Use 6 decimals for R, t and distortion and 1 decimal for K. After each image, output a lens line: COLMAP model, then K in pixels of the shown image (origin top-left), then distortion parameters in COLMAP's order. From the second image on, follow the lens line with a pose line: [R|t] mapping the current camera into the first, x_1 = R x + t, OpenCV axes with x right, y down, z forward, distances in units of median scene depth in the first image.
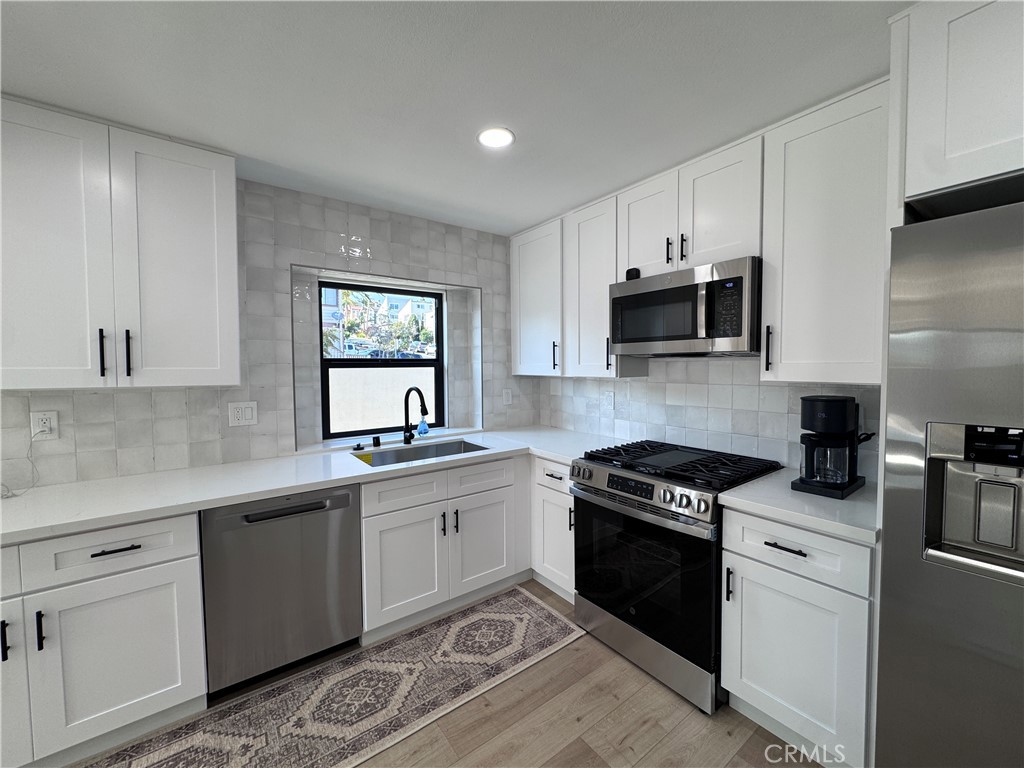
lens RADIAL K [[408.3, 0, 512.1], [0, 408.3, 382.1], [0, 0, 1]] dist [0.000923, 0.000037]
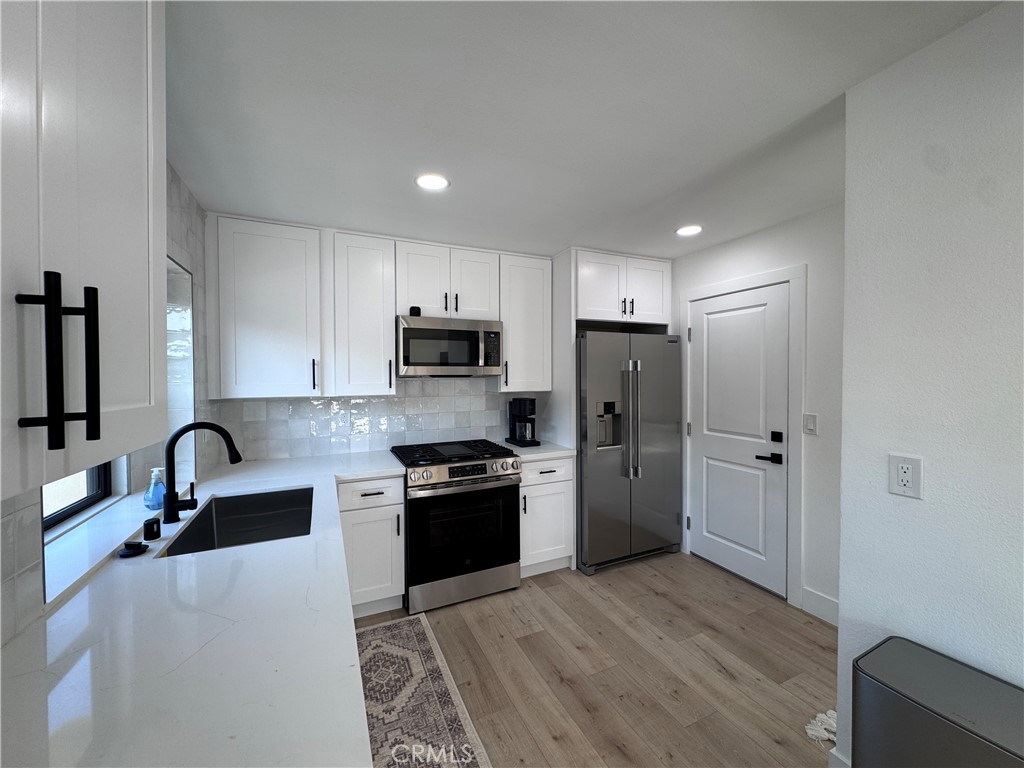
lens RADIAL K [[408.3, 0, 511.2], [0, 408.3, 381.4], [0, 0, 1]] dist [0.000923, 0.000037]
pose [[0.200835, -0.003888, 0.979617, -0.973549], [0.047921, 0.998834, -0.005861, -0.031195], [-0.978452, 0.048121, 0.200787, 0.524034]]
